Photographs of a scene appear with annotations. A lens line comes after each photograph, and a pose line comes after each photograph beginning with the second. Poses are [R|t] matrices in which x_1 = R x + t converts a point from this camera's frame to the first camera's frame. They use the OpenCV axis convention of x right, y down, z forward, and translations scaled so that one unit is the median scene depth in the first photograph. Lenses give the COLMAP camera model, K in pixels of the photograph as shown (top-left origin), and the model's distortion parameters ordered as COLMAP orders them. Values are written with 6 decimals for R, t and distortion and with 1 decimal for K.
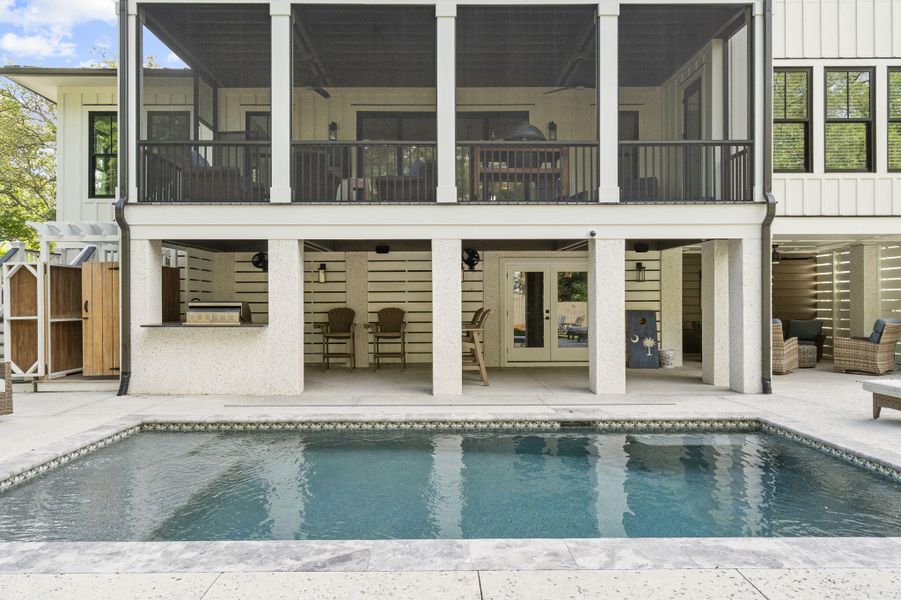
lens RADIAL K [[595.7, 0, 439.8], [0, 595.7, 302.8], [0, 0, 1]] dist [-0.002037, 0.003902]
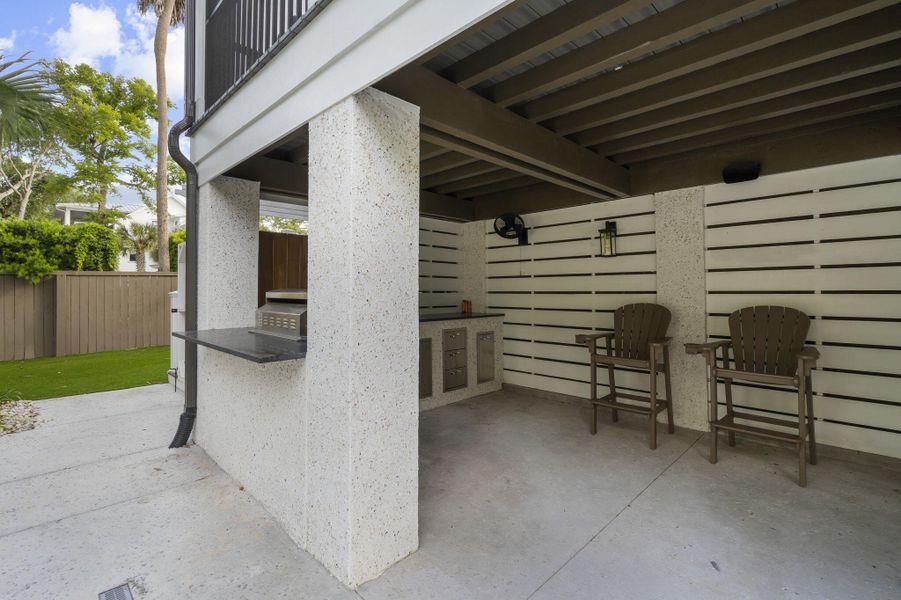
lens RADIAL K [[414.1, 0, 442.2], [0, 414.1, 284.8], [0, 0, 1]] dist [-0.000135, 0.000590]
pose [[0.699453, -0.009976, -0.714609, -0.046056], [-0.002103, 0.999870, -0.016017, -0.001983], [0.714675, 0.012706, 0.699341, 0.867665]]
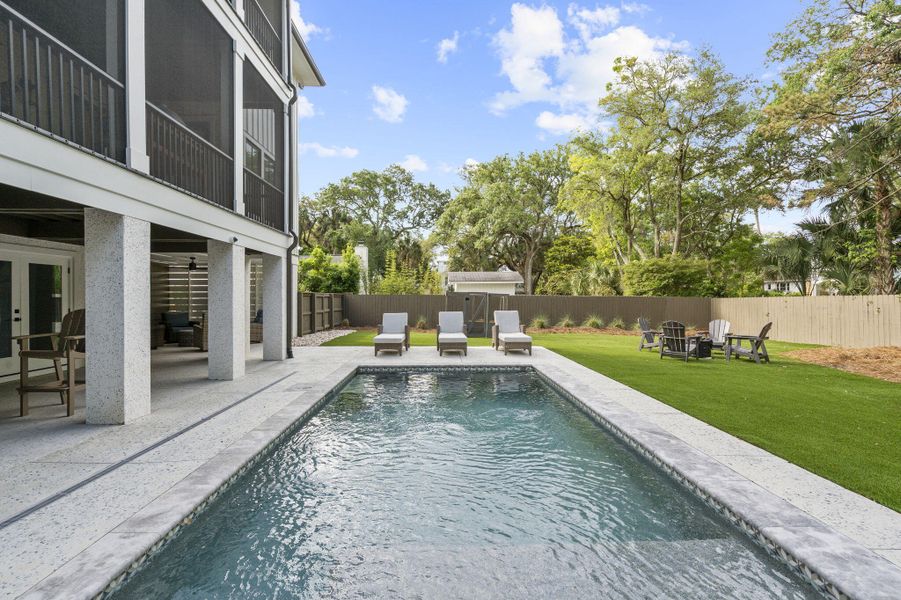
lens RADIAL K [[411.2, 0, 443.1], [0, 411.2, 297.8], [0, 0, 1]] dist [-0.002734, 0.001997]
pose [[-0.005967, 0.002452, 0.999979, -0.522515], [0.002867, 0.999993, -0.002435, -0.000864], [-0.999978, 0.002852, -0.005974, 0.594752]]
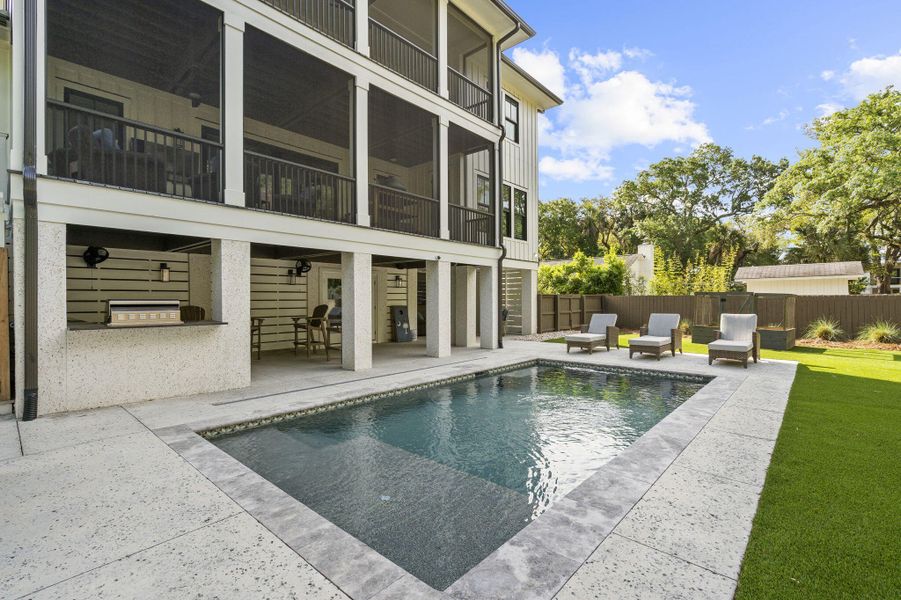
lens RADIAL K [[412.4, 0, 442.2], [0, 412.4, 300.3], [0, 0, 1]] dist [0.000060, 0.001008]
pose [[0.678566, -0.000129, 0.734539, -0.545372], [0.002529, 0.999994, -0.002161, 0.001695], [-0.734535, 0.003324, 0.678563, 0.232254]]
